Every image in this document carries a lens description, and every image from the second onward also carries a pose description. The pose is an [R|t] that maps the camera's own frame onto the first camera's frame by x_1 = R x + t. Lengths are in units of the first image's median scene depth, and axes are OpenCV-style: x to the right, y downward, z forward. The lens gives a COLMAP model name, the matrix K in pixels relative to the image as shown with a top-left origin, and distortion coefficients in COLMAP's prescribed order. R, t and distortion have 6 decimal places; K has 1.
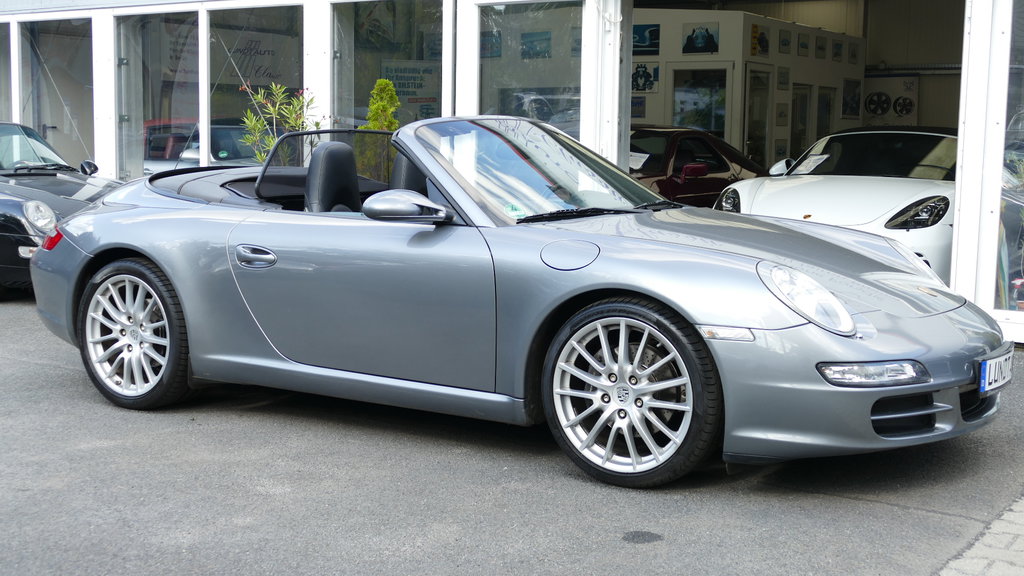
lens RADIAL K [[1329.5, 0, 509.7], [0, 1329.5, 290.5], [0, 0, 1]] dist [-0.016296, 0.000000]
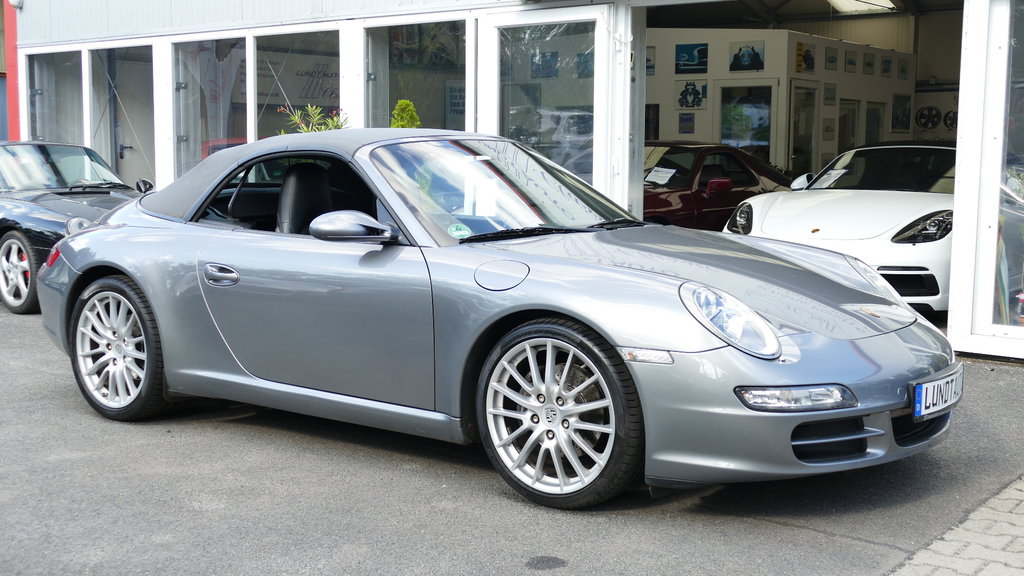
lens RADIAL K [[1246.3, 0, 510.6], [0, 1246.3, 294.3], [0, 0, 1]] dist [-0.019392, 0.000000]
pose [[0.997061, 0.001470, -0.076600, 0.110746], [-0.001527, 0.999999, -0.000691, -0.010589], [0.076599, 0.000806, 0.997062, 0.056275]]
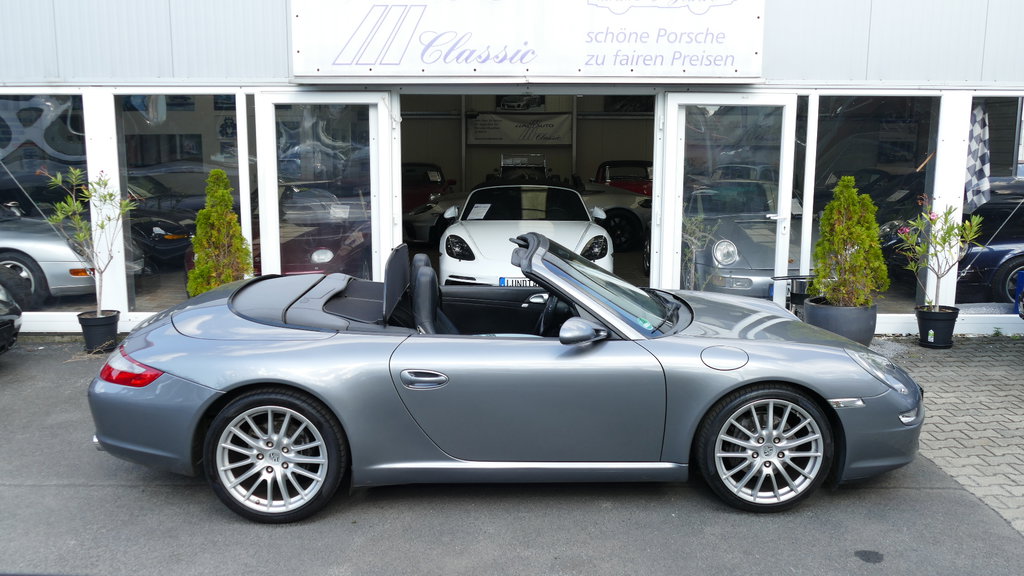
lens RADIAL K [[915.4, 0, 514.6], [0, 915.4, 290.2], [0, 0, 1]] dist [-0.007641, 0.016189]
pose [[0.827072, -0.103186, 0.552543, -0.586606], [0.071918, 0.994353, 0.078042, -0.167631], [-0.557476, -0.024809, 0.829822, 0.293913]]
